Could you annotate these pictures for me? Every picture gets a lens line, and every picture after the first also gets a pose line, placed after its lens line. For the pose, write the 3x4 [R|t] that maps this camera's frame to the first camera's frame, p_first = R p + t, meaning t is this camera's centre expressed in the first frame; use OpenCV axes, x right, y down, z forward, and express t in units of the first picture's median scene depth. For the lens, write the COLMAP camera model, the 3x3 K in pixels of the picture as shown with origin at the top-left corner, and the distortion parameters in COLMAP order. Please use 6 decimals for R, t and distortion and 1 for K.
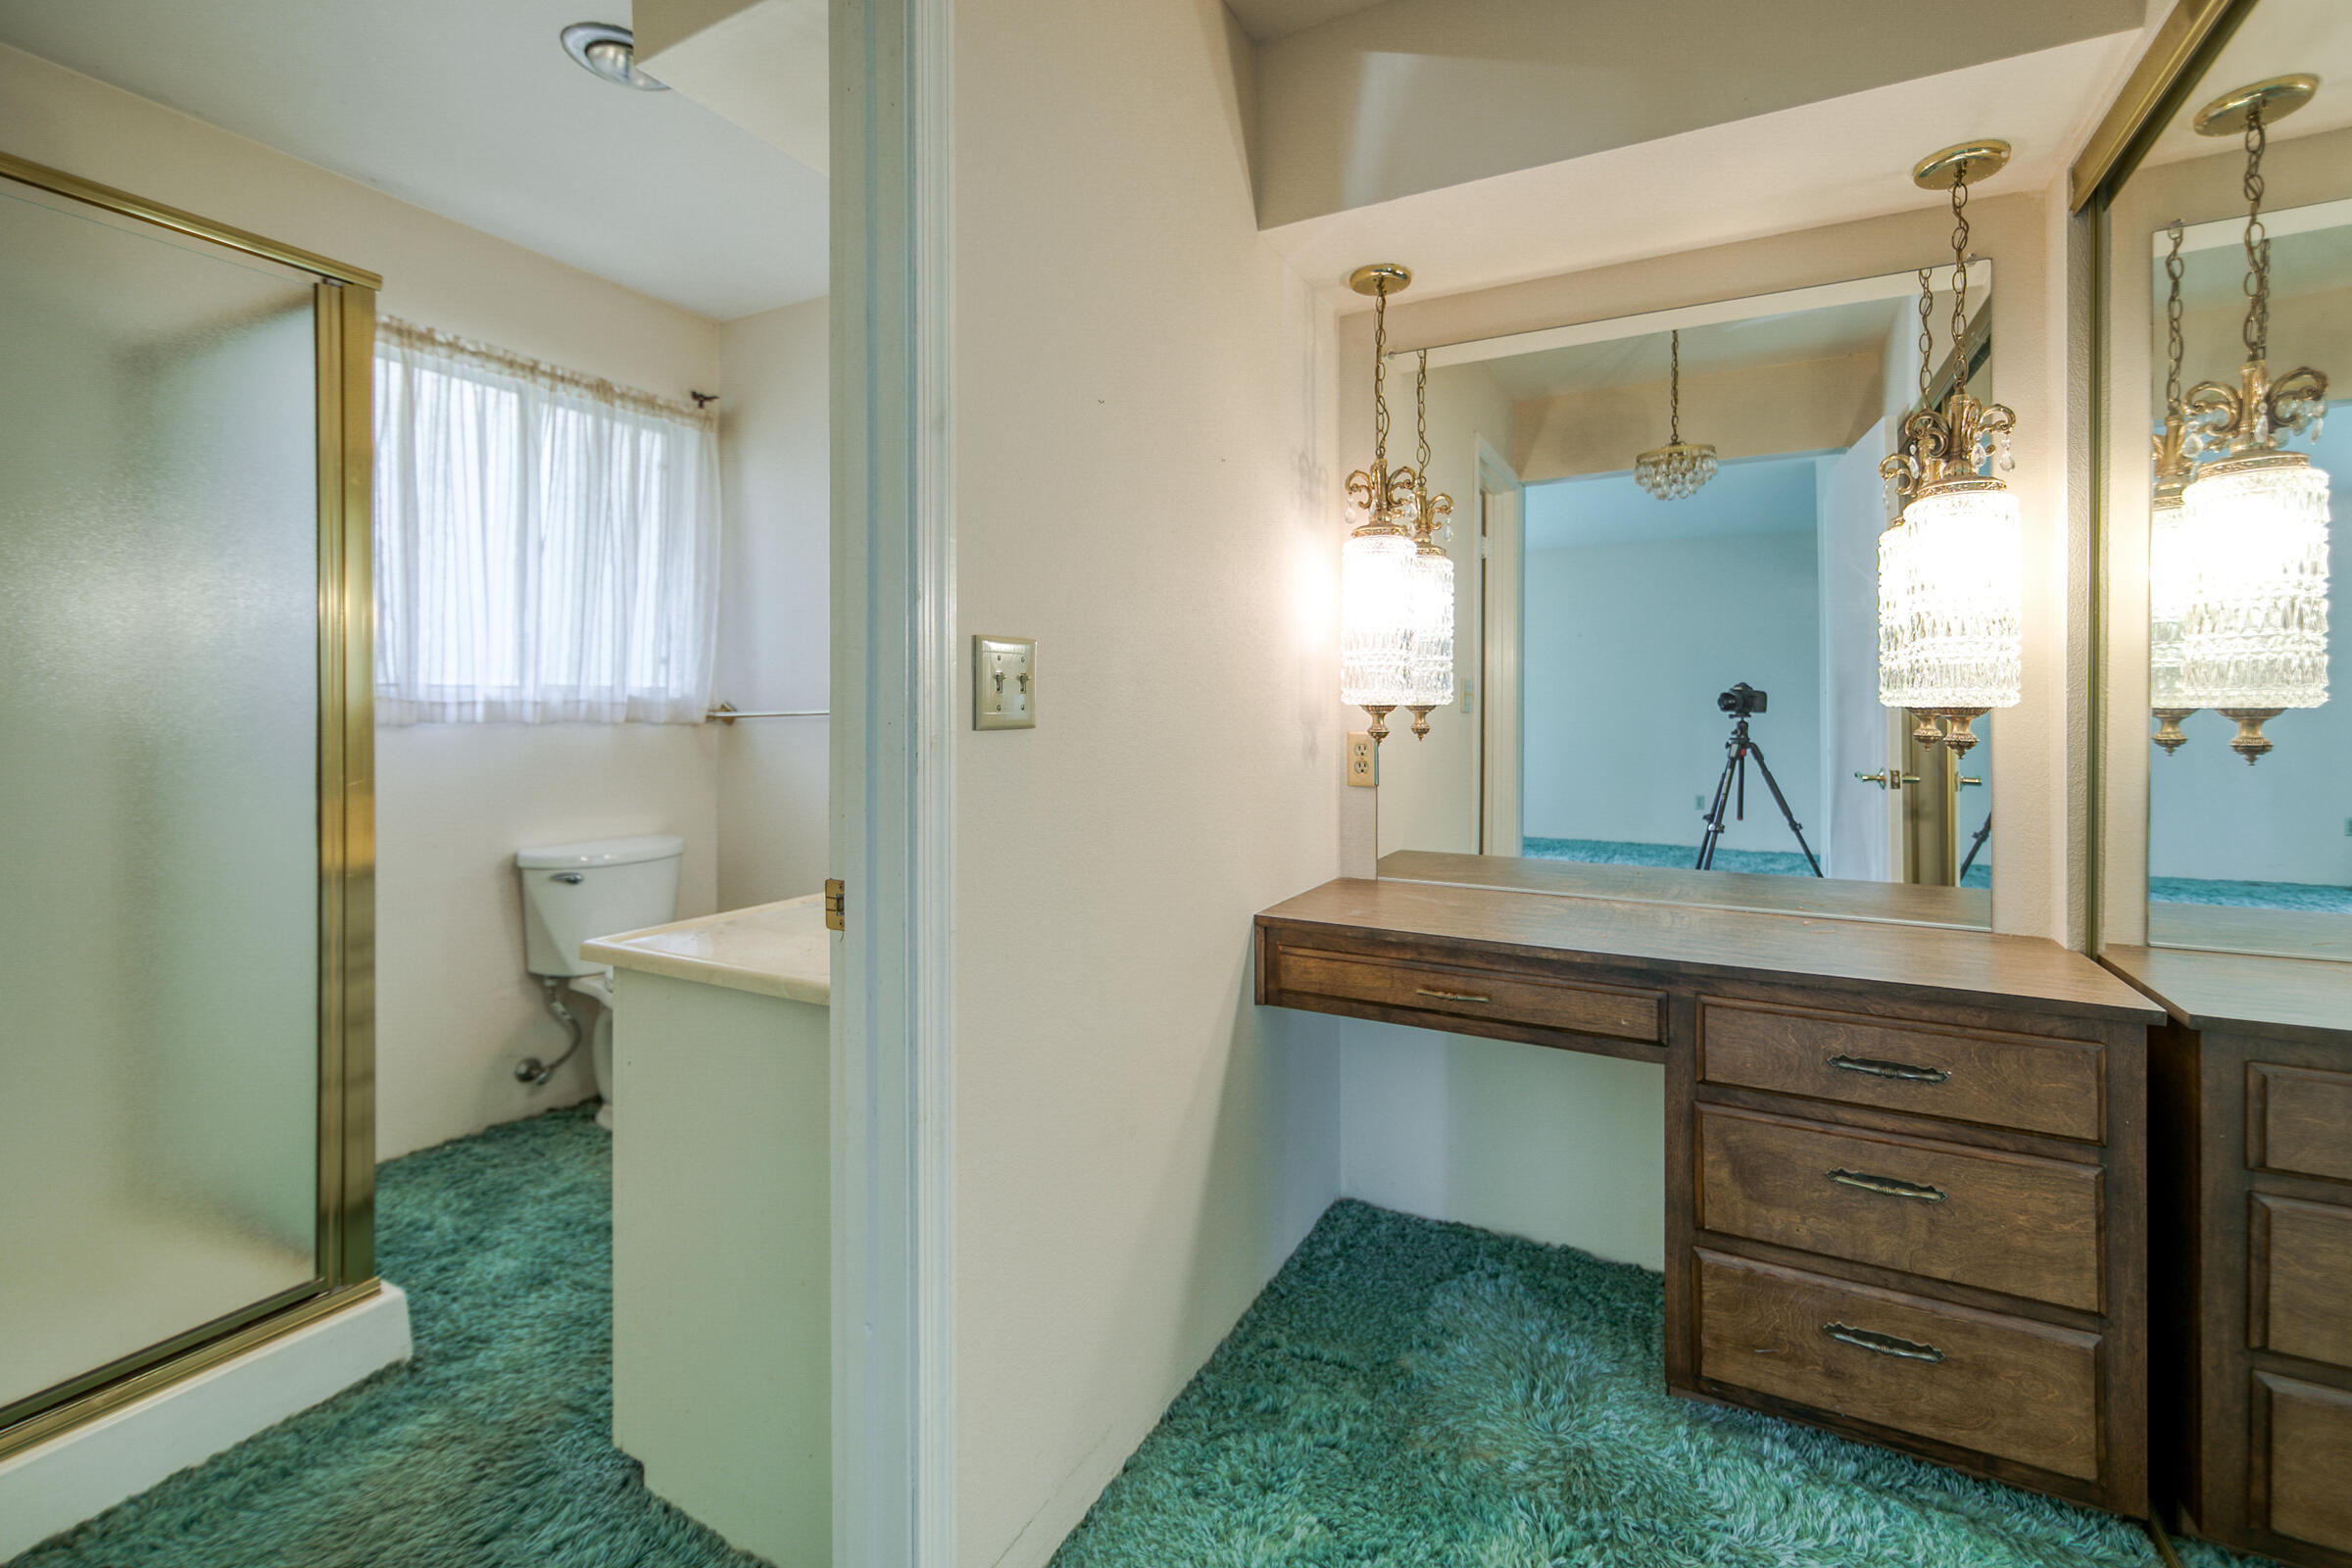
lens RADIAL K [[928.7, 0, 1219.2], [0, 928.7, 719.1], [0, 0, 1]] dist [-0.006018, 0.001829]
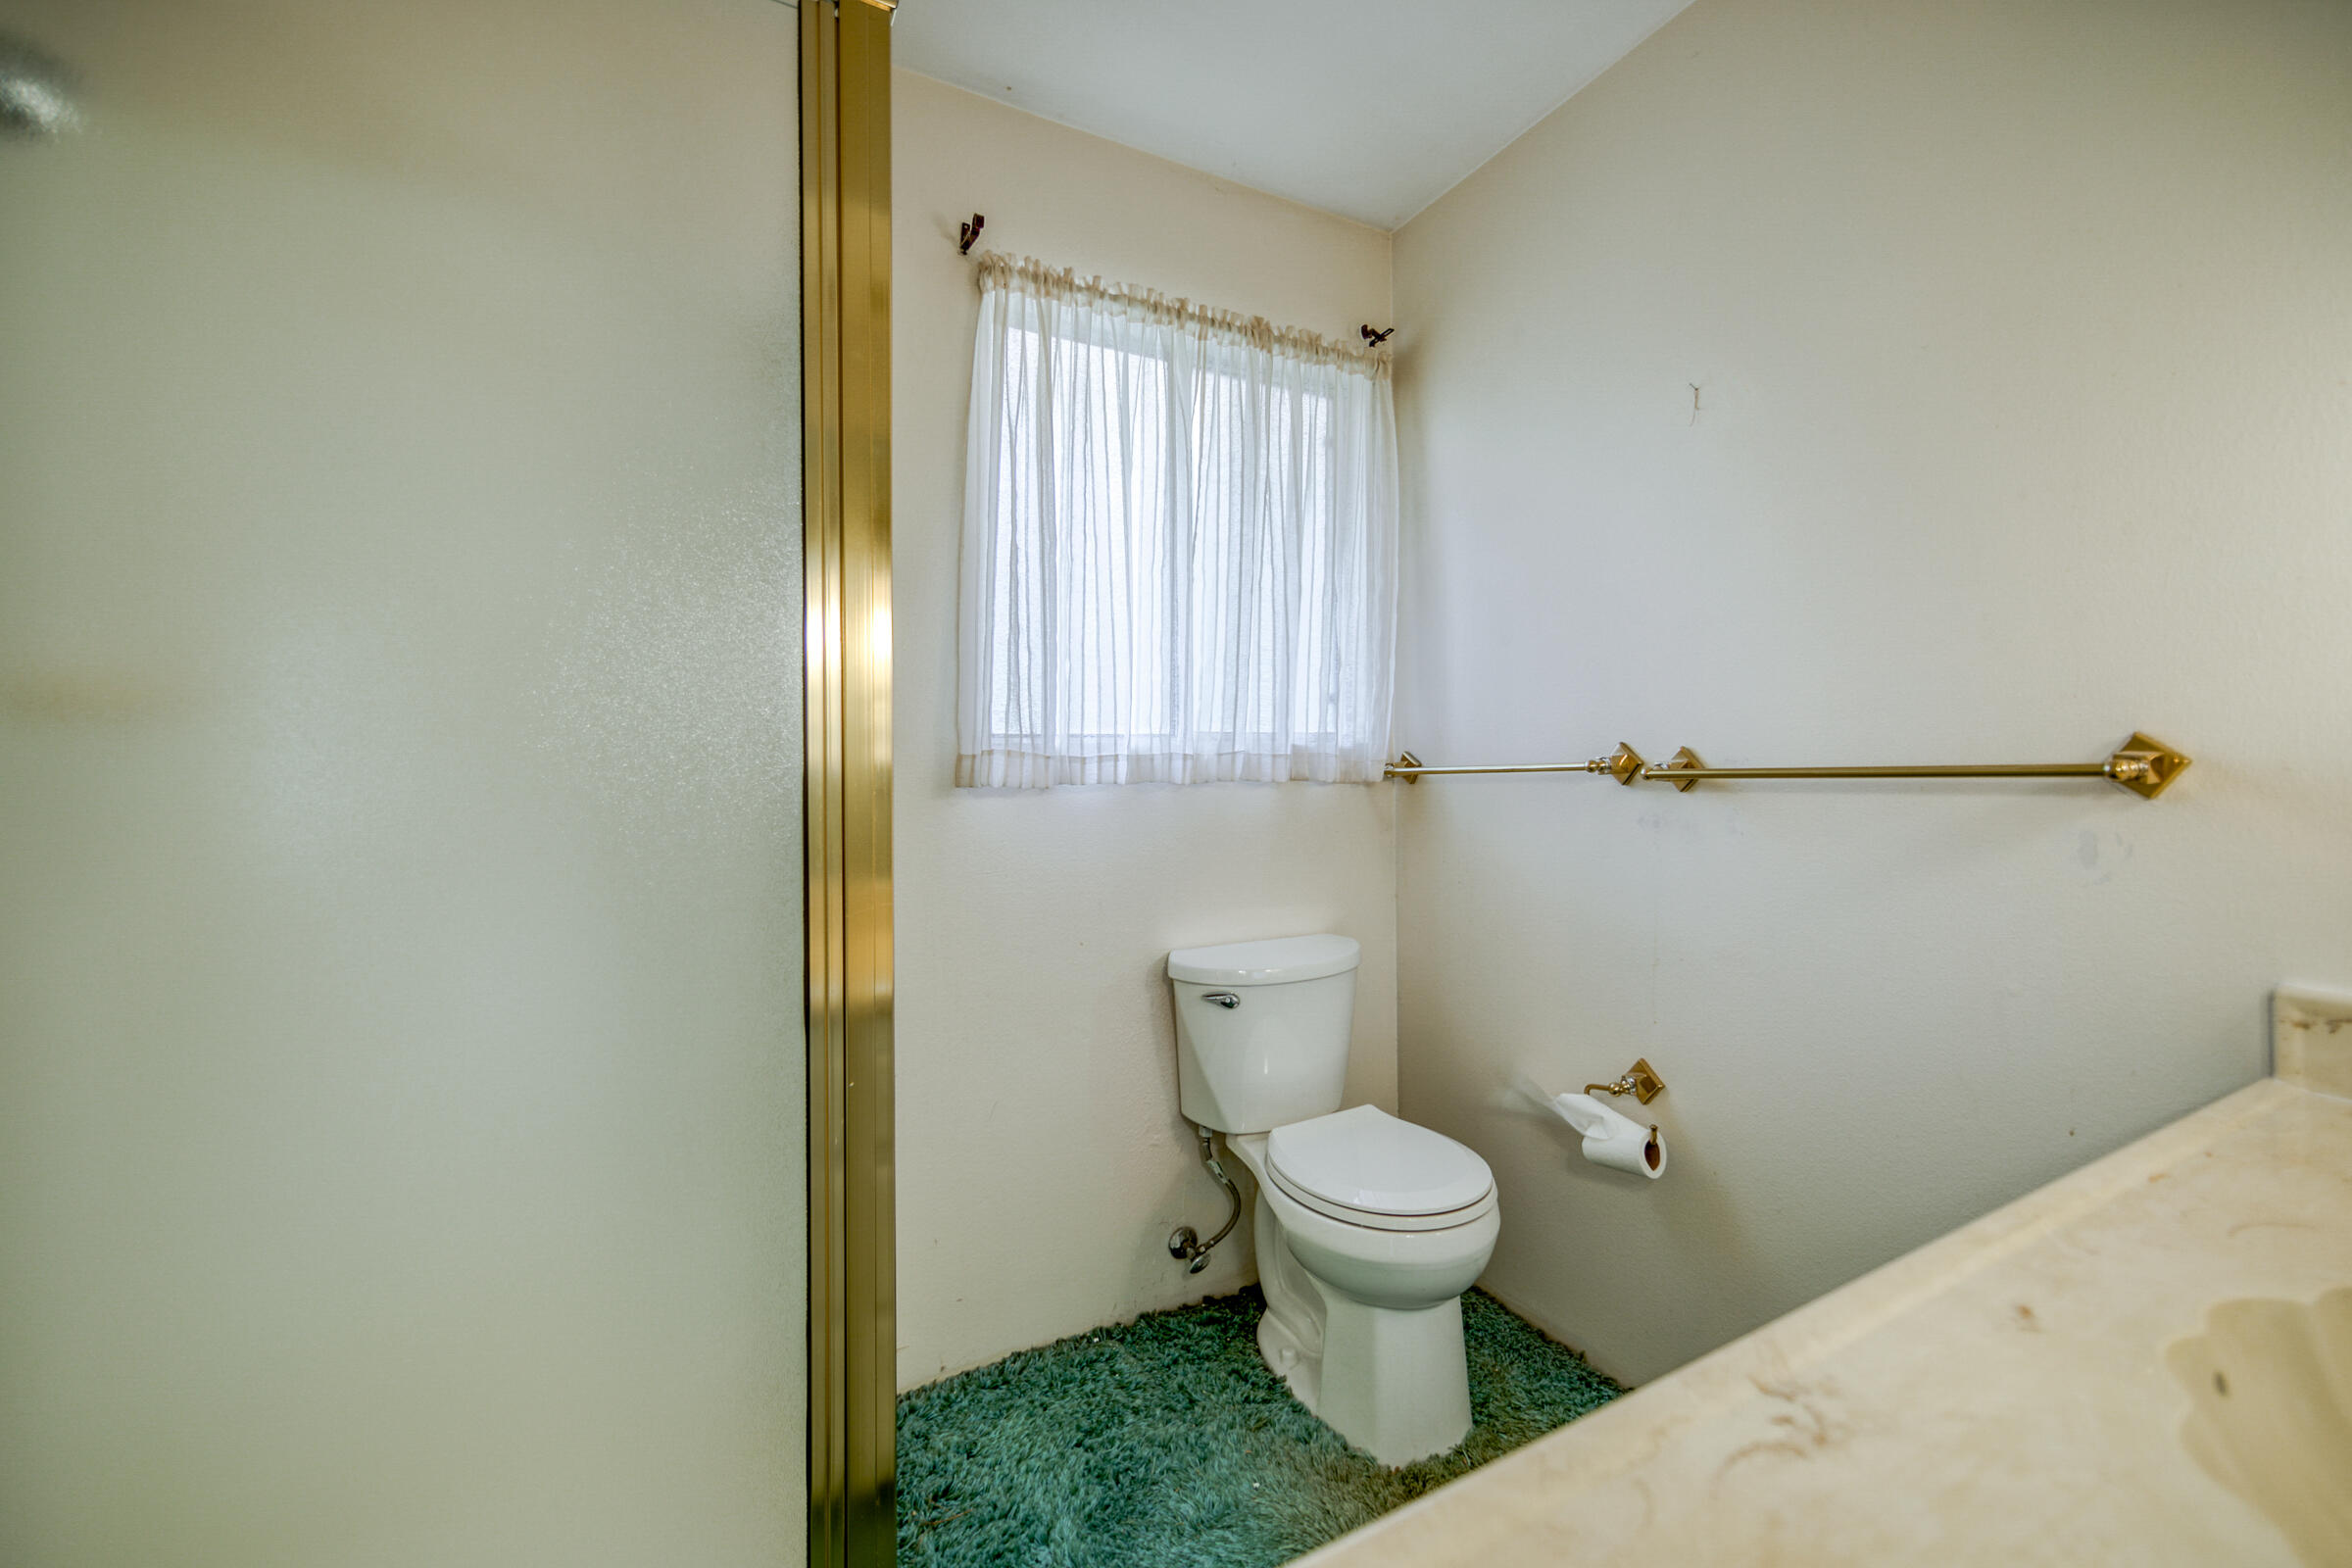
lens RADIAL K [[928.7, 0, 1173.0], [0, 928.7, 789.8], [0, 0, 1]] dist [-0.006018, 0.001829]
pose [[0.770290, 0.001890, -0.637691, -0.262340], [0.009748, 0.999844, 0.014738, -0.001841], [0.637620, -0.017569, 0.770151, 0.405631]]
